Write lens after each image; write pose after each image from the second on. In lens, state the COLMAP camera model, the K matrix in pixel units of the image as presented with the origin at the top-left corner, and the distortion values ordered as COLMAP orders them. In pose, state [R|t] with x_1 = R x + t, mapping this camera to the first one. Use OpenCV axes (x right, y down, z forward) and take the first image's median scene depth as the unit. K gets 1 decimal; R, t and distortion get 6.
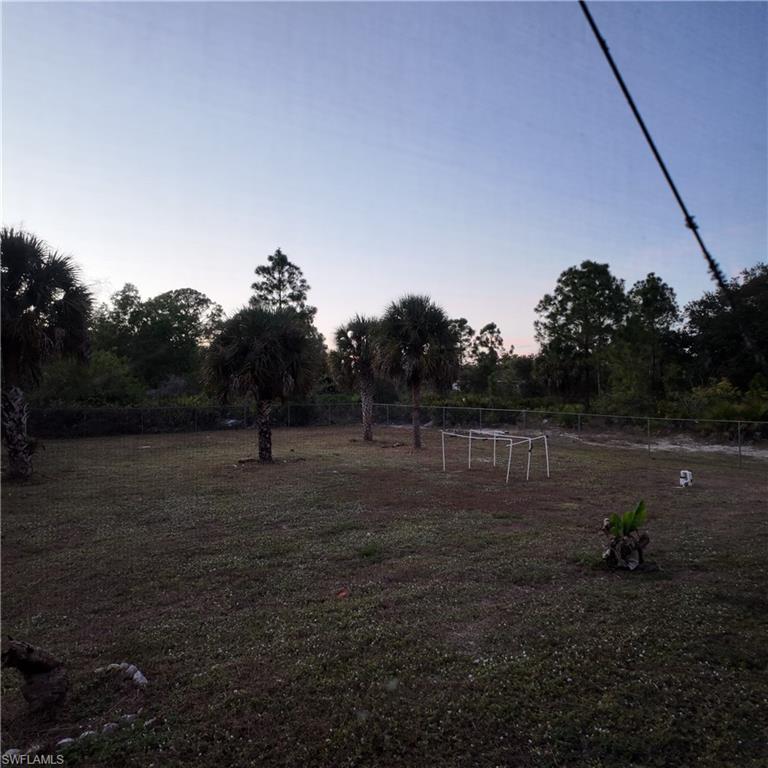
lens RADIAL K [[560.1, 0, 386.3], [0, 560.1, 382.9], [0, 0, 1]] dist [0.114001, -0.163821]
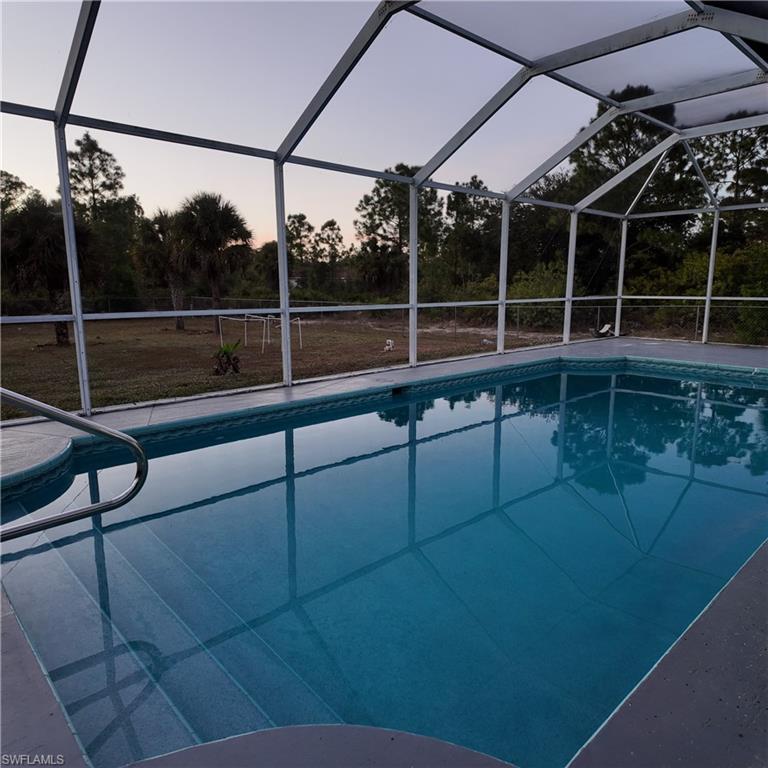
lens RADIAL K [[562.7, 0, 385.8], [0, 562.7, 384.4], [0, 0, 1]] dist [0.067934, -0.072257]
pose [[0.974213, -0.039358, 0.222170, 0.067656], [-0.001369, 0.983619, 0.180253, 0.004706], [-0.225625, -0.175909, 0.958201, -0.106775]]
